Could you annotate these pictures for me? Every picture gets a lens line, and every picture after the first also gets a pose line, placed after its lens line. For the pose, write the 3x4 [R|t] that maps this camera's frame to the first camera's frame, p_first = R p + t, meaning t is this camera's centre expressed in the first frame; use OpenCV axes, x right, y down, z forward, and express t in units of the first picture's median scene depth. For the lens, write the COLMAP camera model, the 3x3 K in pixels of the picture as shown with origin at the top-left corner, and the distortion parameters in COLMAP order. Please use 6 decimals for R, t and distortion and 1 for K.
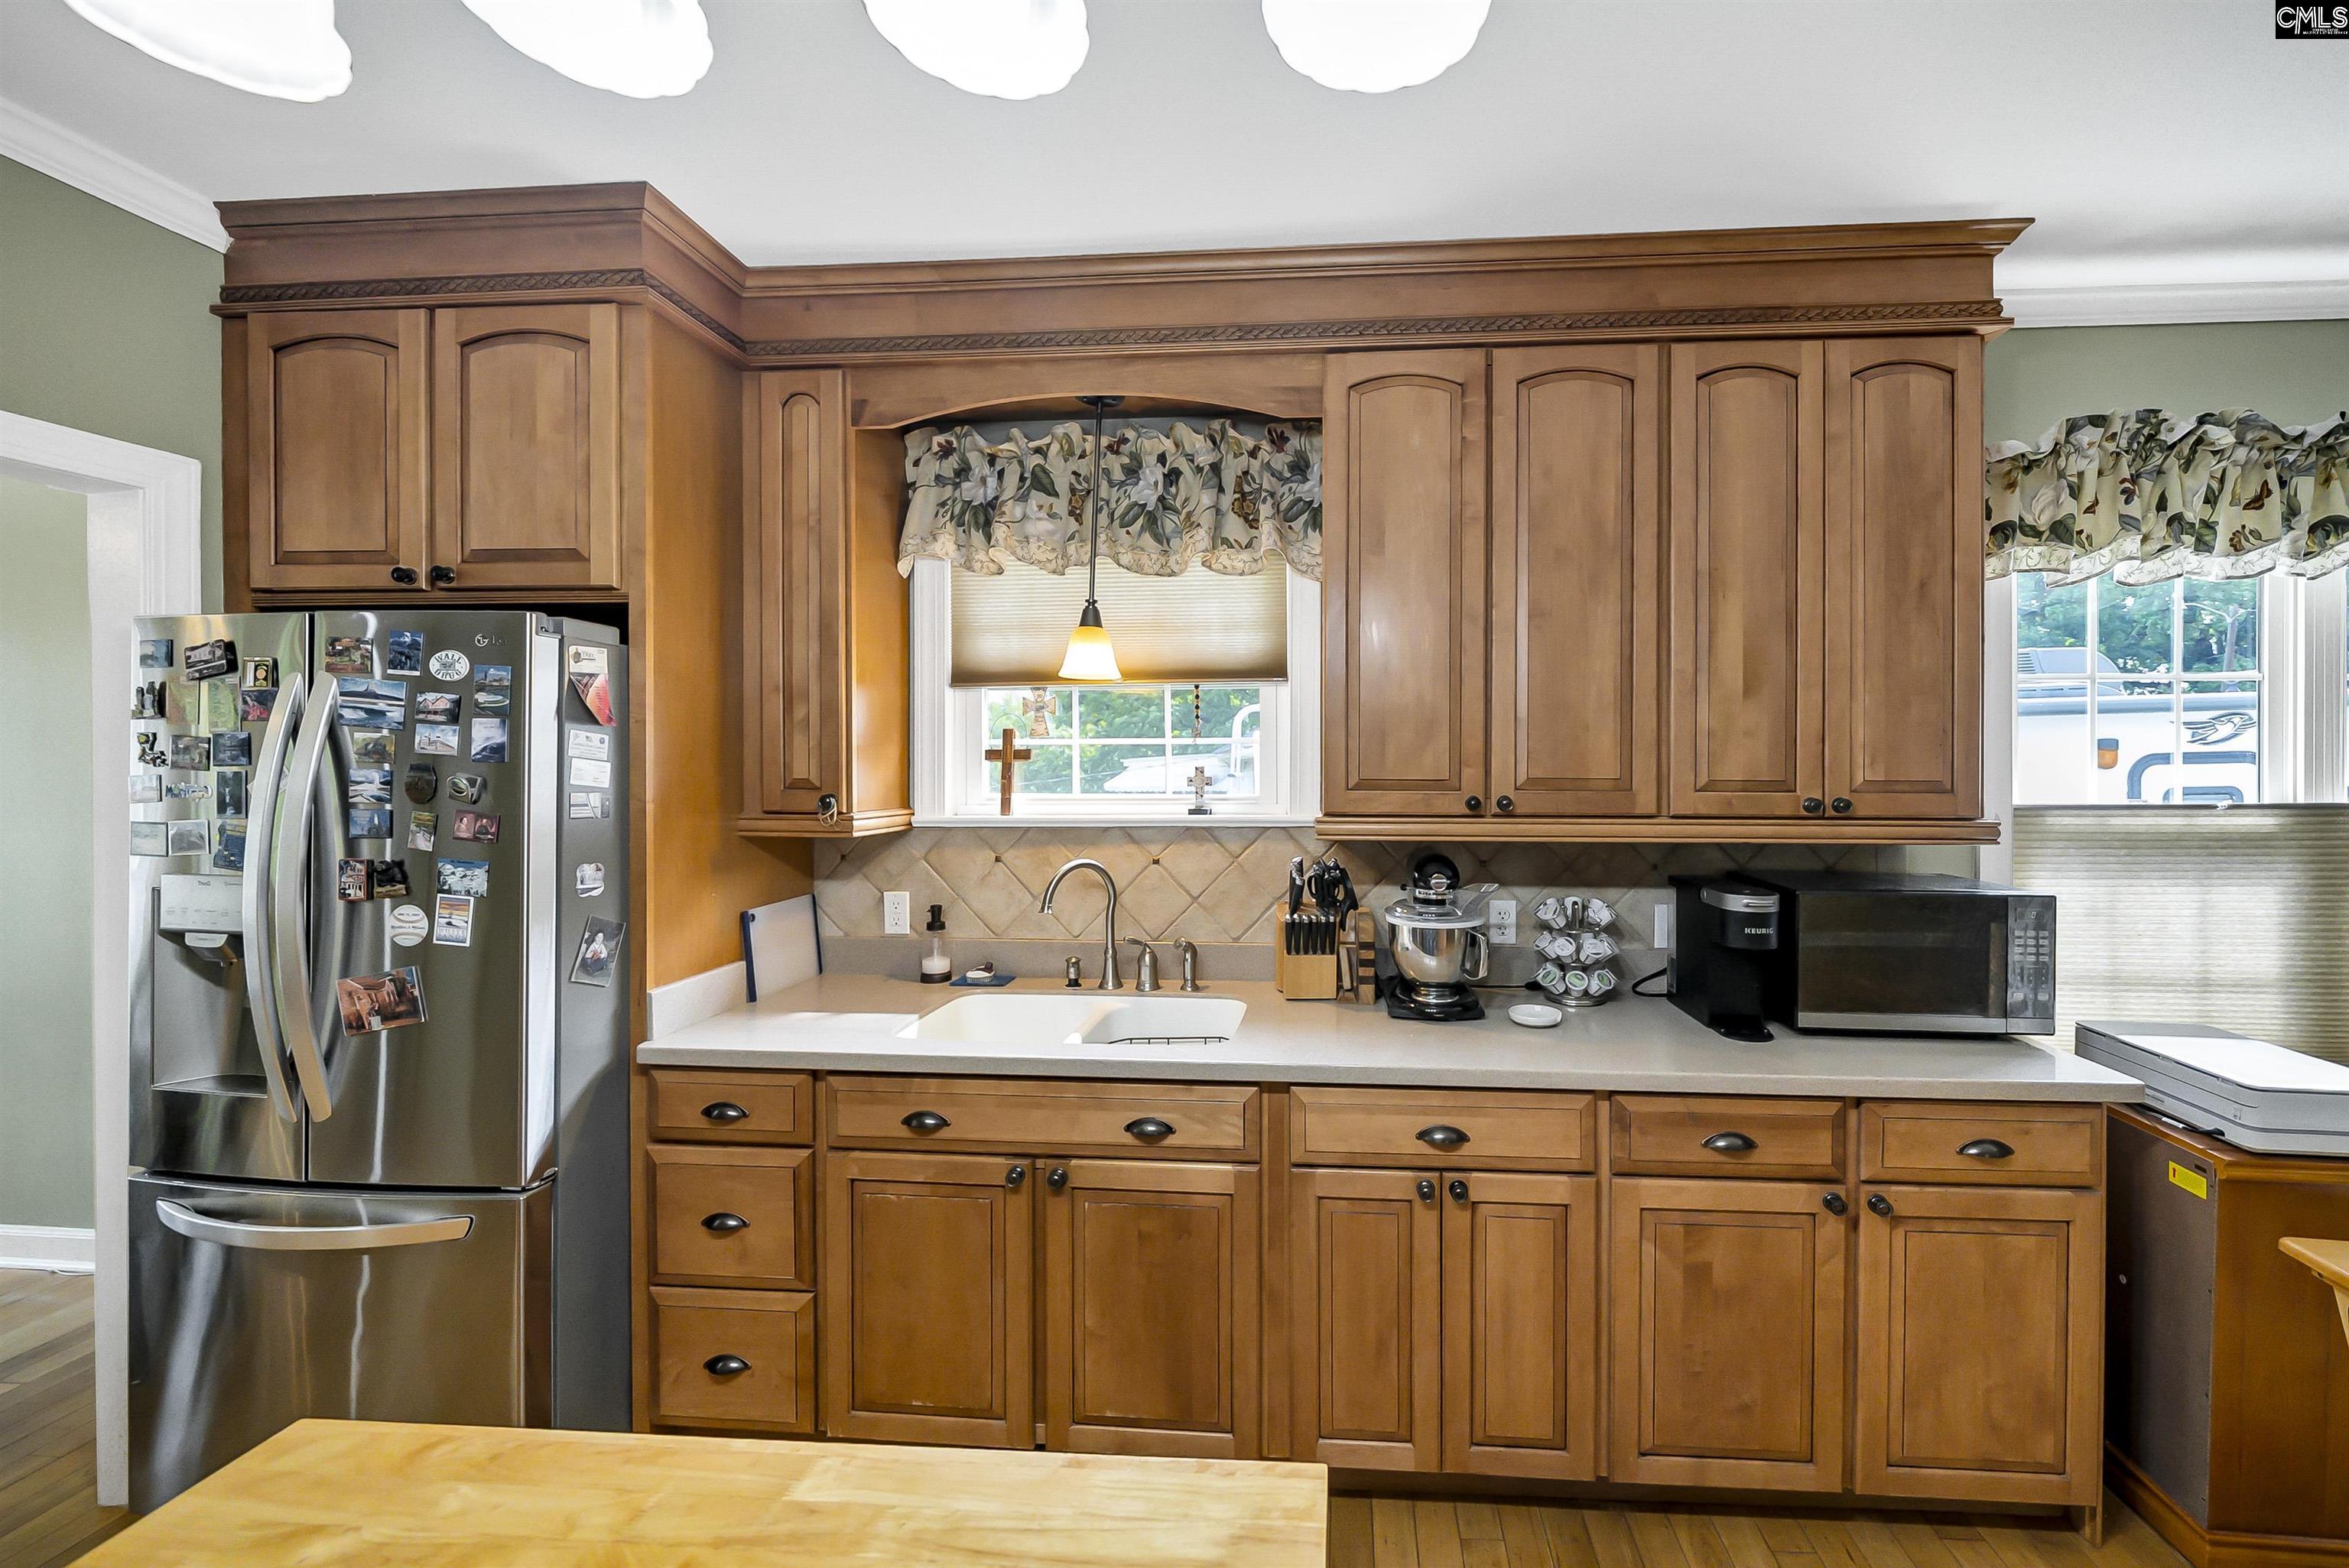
lens RADIAL K [[934.4, 0, 1265.9], [0, 934.4, 774.3], [0, 0, 1]] dist [-0.000706, -0.000120]
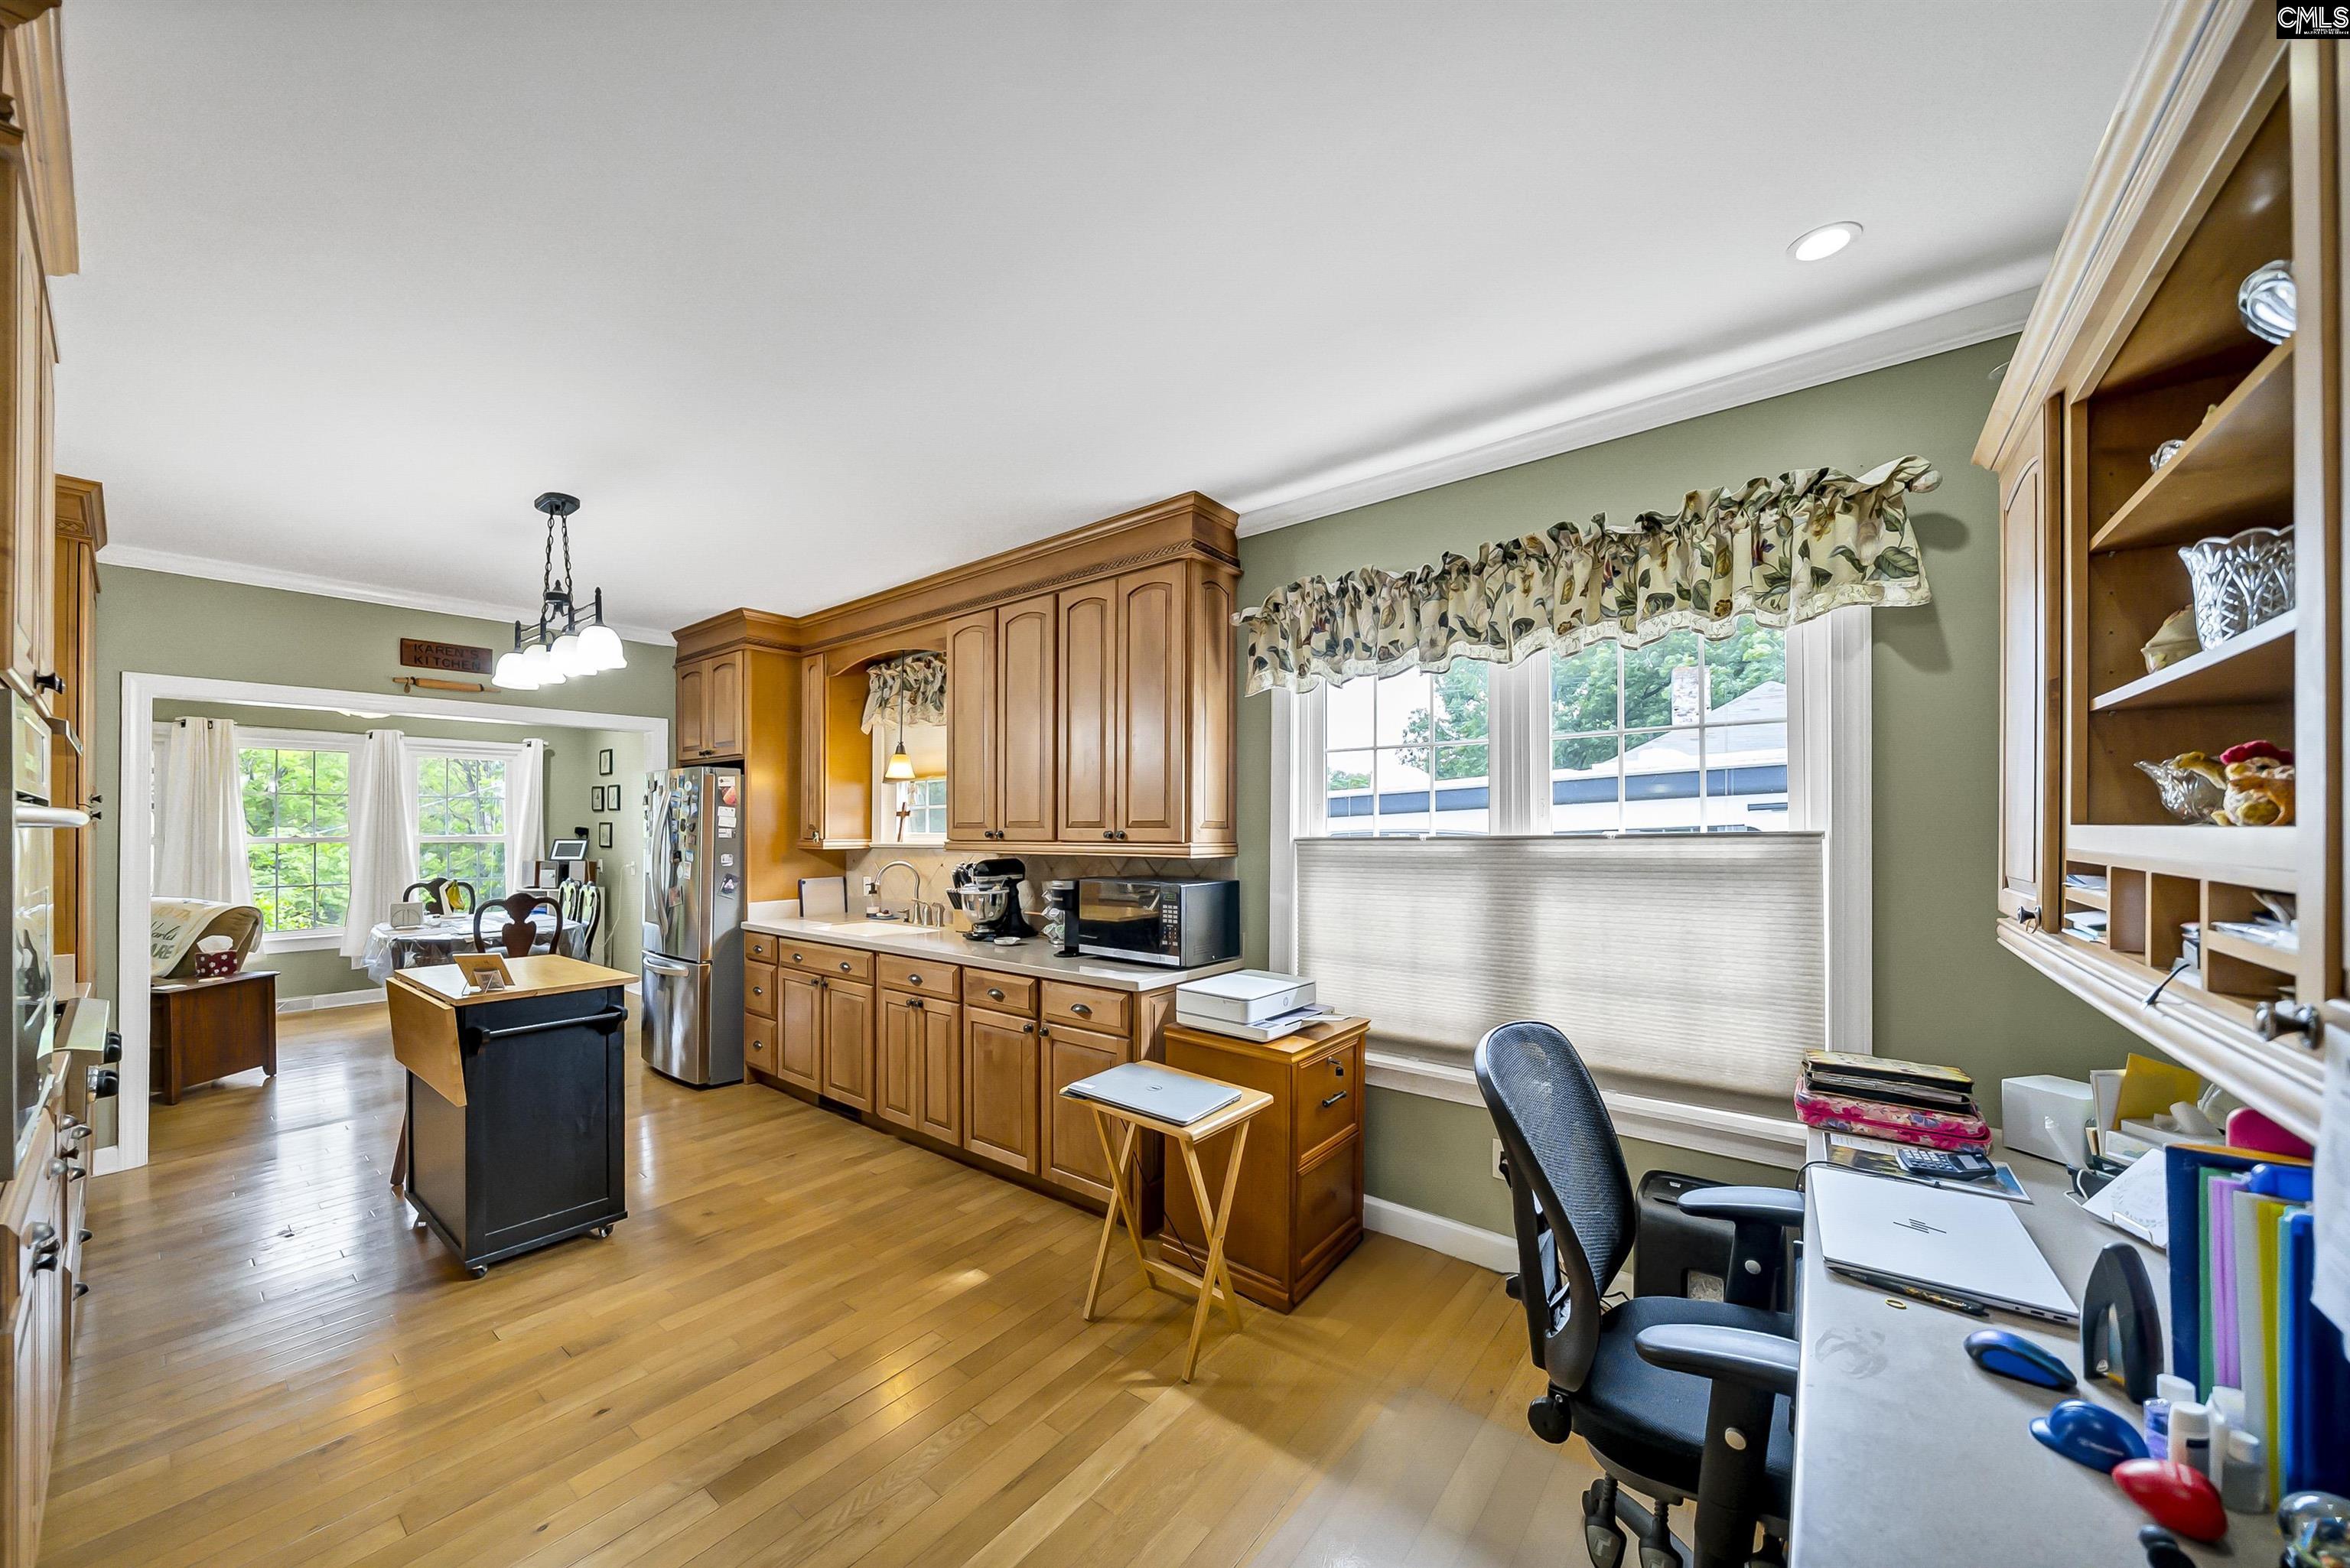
lens RADIAL K [[852.8, 0, 1142.4], [0, 852.8, 818.6], [0, 0, 1]] dist [-0.000946, -0.000069]
pose [[0.810953, -0.010792, -0.585012, 1.574238], [-0.000778, 0.999809, -0.019523, 0.033653], [0.585111, 0.016287, 0.810790, -0.302592]]
